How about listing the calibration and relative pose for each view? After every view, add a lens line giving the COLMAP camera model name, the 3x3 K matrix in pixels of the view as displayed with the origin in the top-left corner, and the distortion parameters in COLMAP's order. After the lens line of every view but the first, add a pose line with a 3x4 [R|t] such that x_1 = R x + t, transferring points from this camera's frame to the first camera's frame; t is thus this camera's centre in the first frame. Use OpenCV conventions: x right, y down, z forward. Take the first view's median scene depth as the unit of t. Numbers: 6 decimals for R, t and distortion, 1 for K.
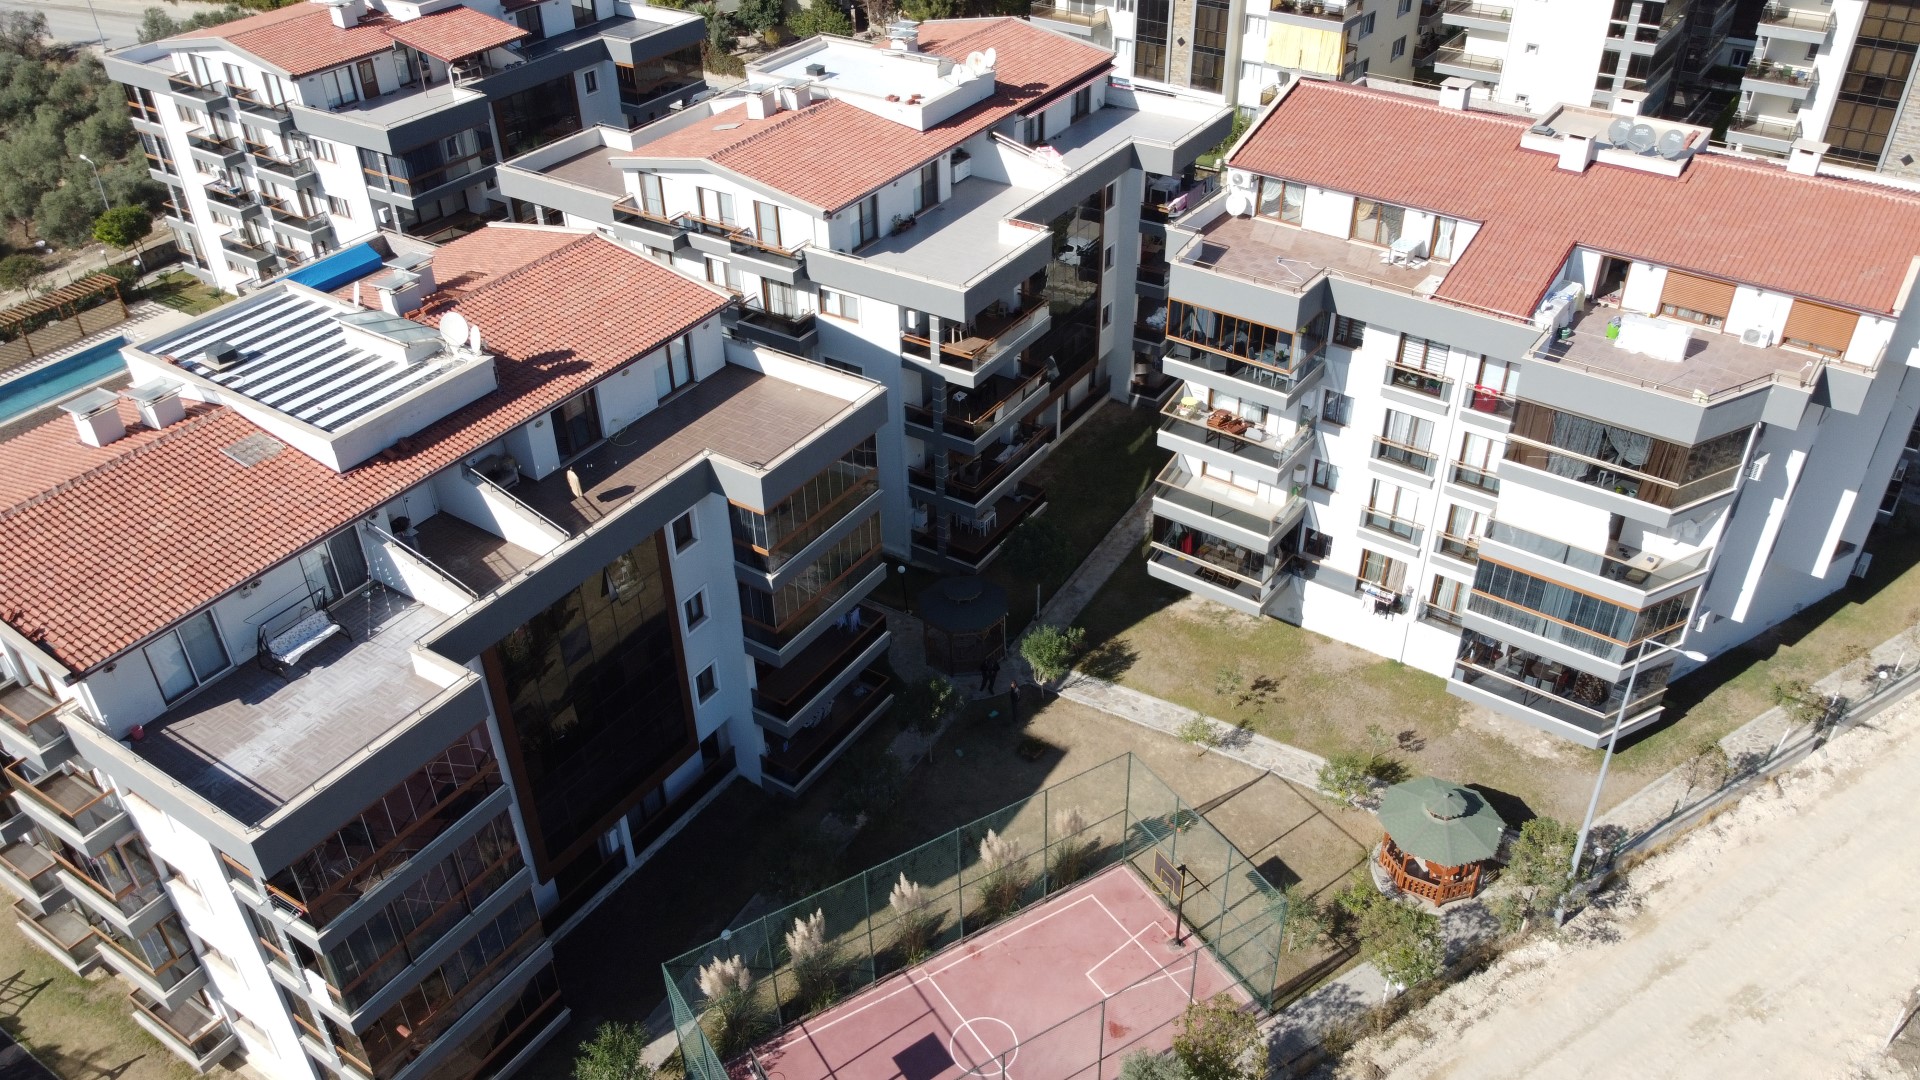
lens RADIAL K [[1448.2, 0, 963.7], [0, 1448.2, 536.2], [0, 0, 1]] dist [-0.003674, -0.006240]
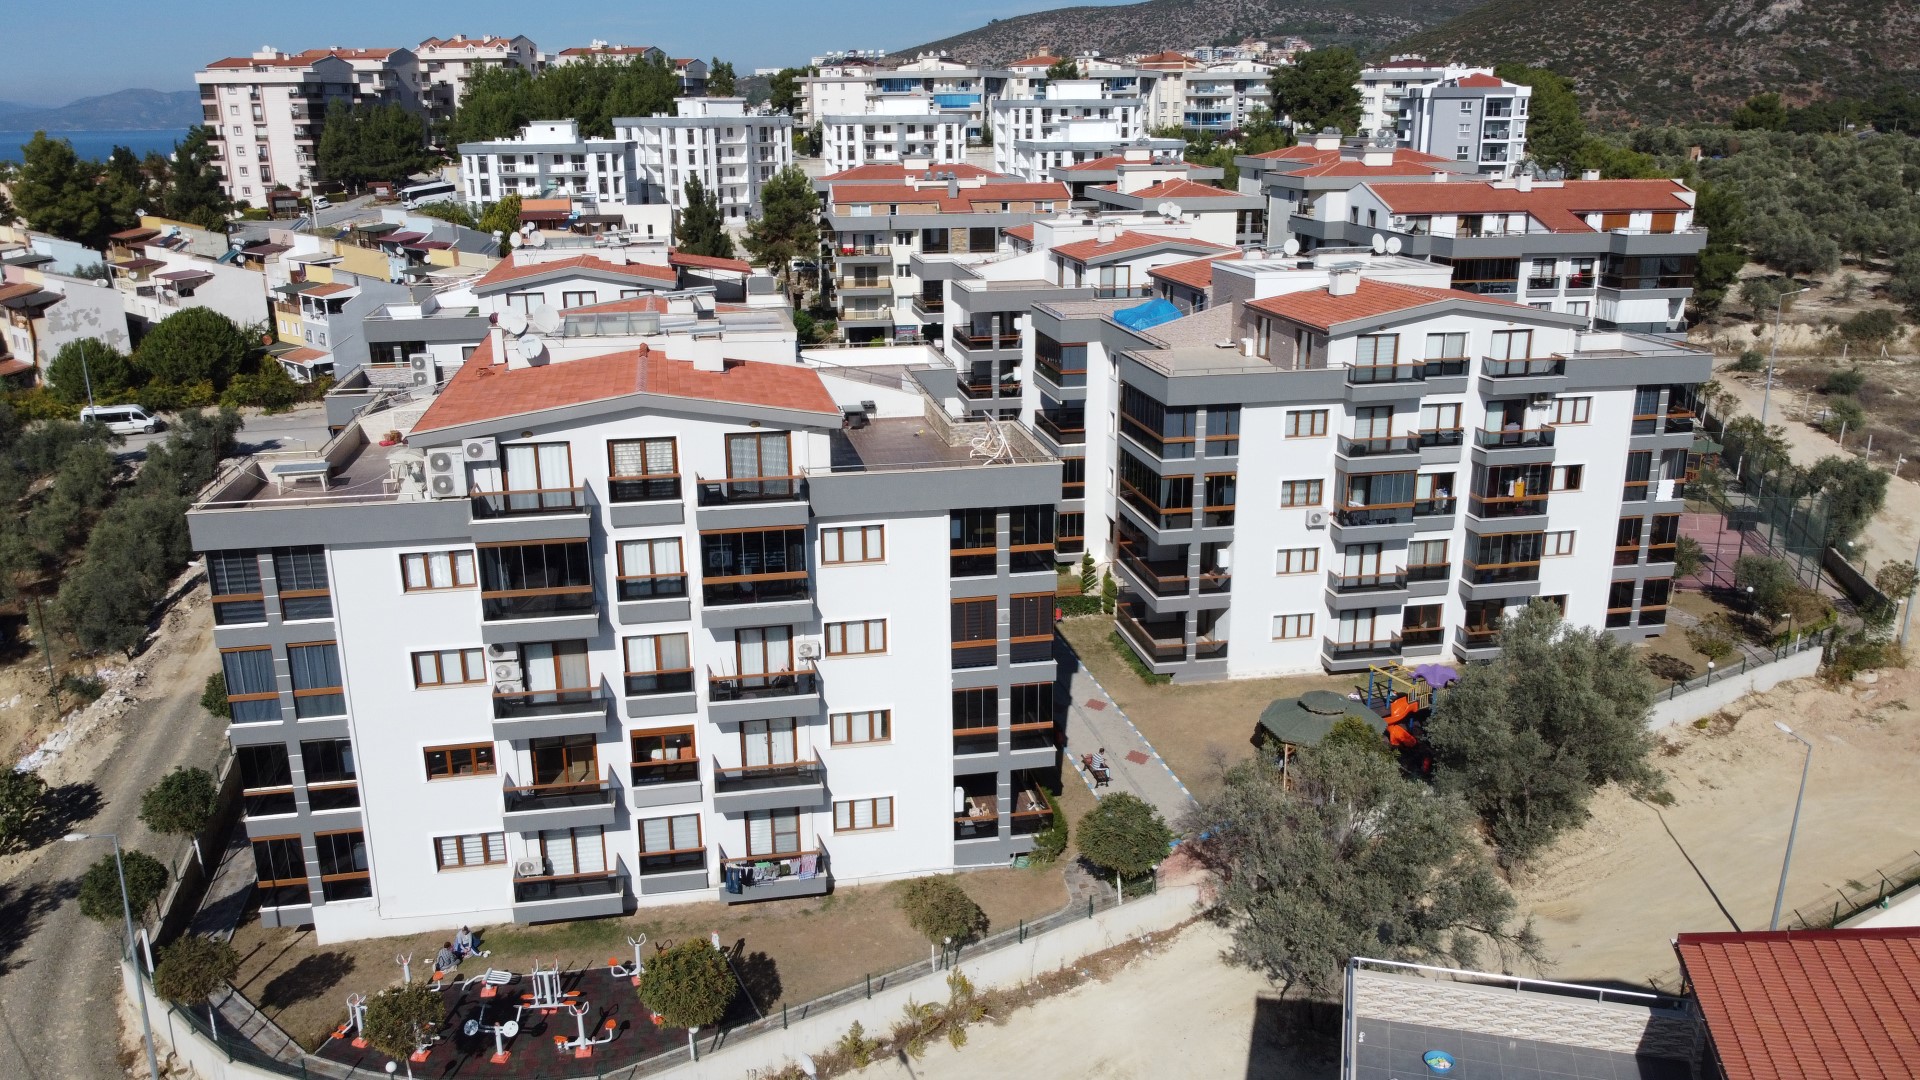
lens RADIAL K [[1448.2, 0, 962.9], [0, 1448.2, 543.9], [0, 0, 1]] dist [-0.003674, -0.006240]
pose [[0.718421, -0.194481, 0.667868, -1.611575], [0.397415, 0.902753, -0.164617, 0.221199], [-0.570905, 0.383685, 0.725847, 0.137795]]
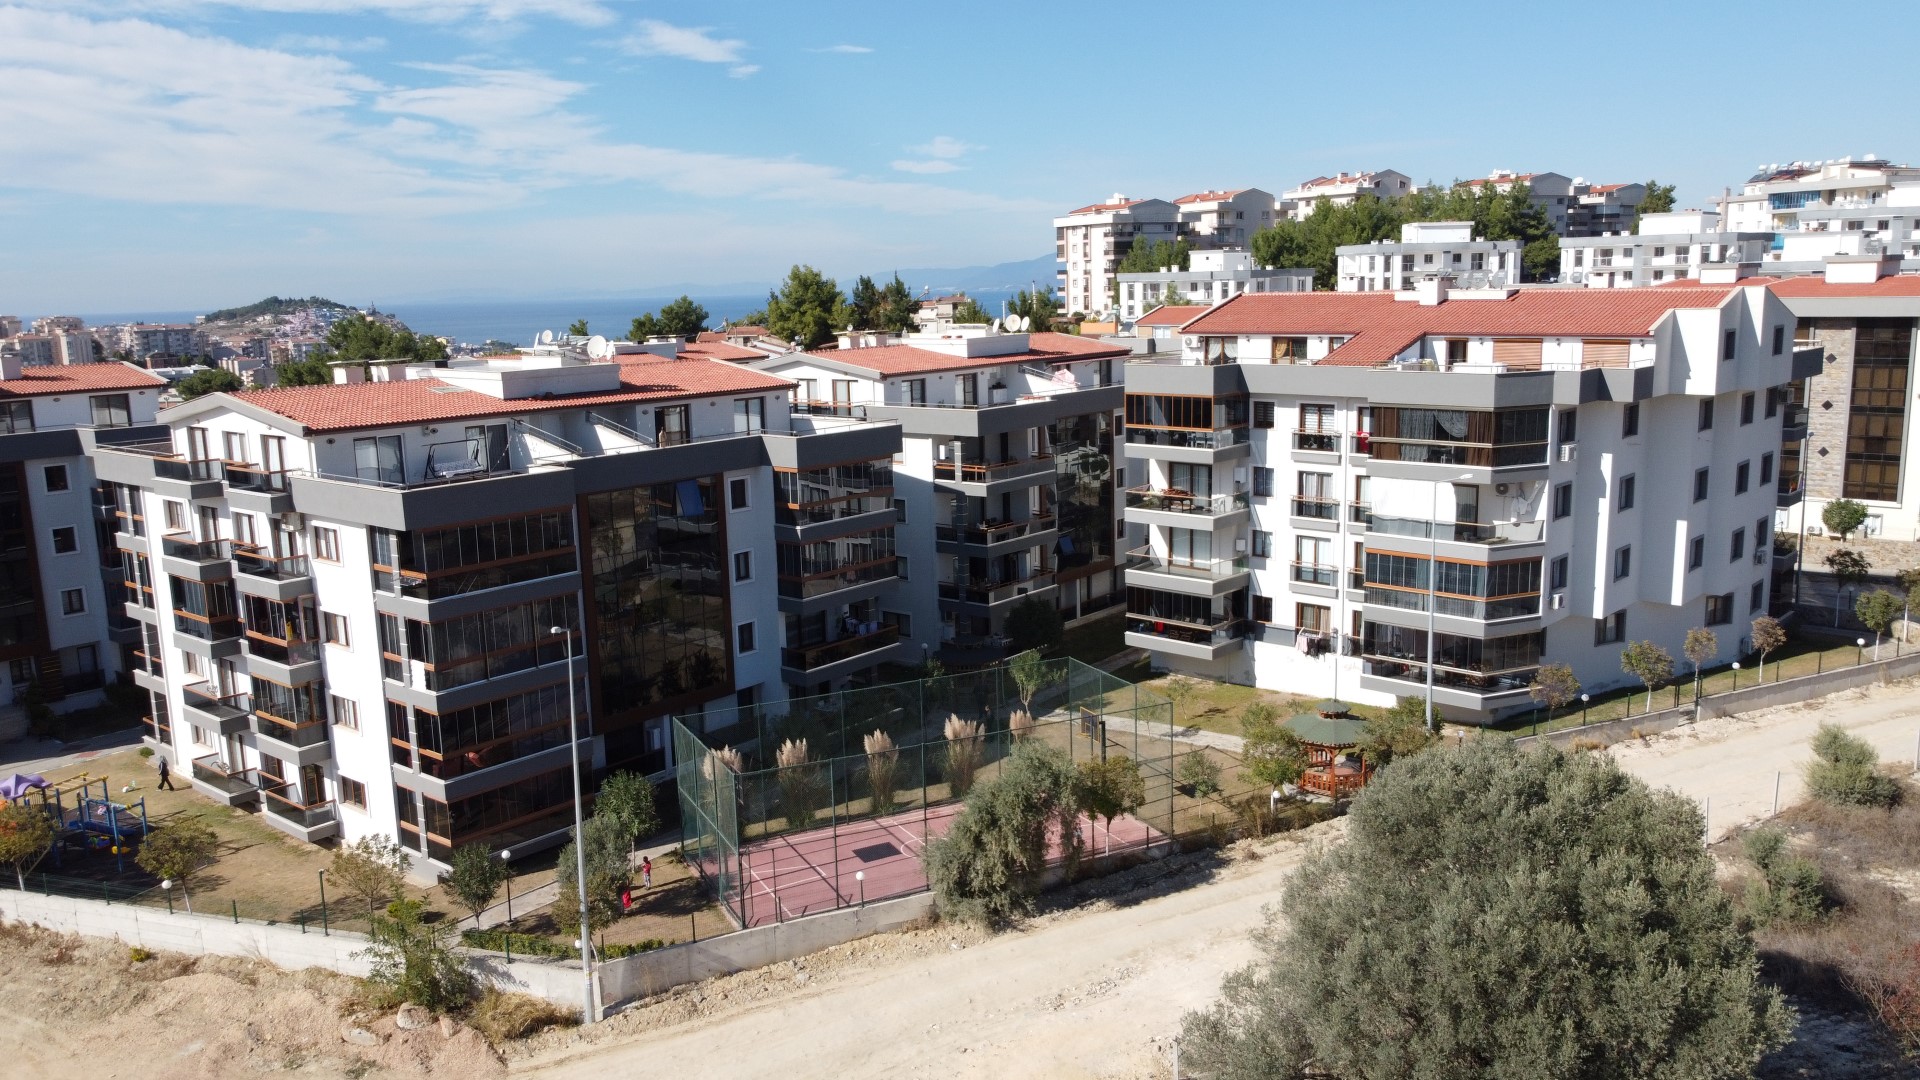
lens RADIAL K [[1448.2, 0, 966.7], [0, 1448.2, 547.8], [0, 0, 1]] dist [-0.003674, -0.006240]
pose [[0.993548, 0.007458, -0.113169, 0.145934], [-0.053423, 0.910977, -0.408983, 0.501528], [0.100044, 0.412390, 0.905497, -0.149082]]
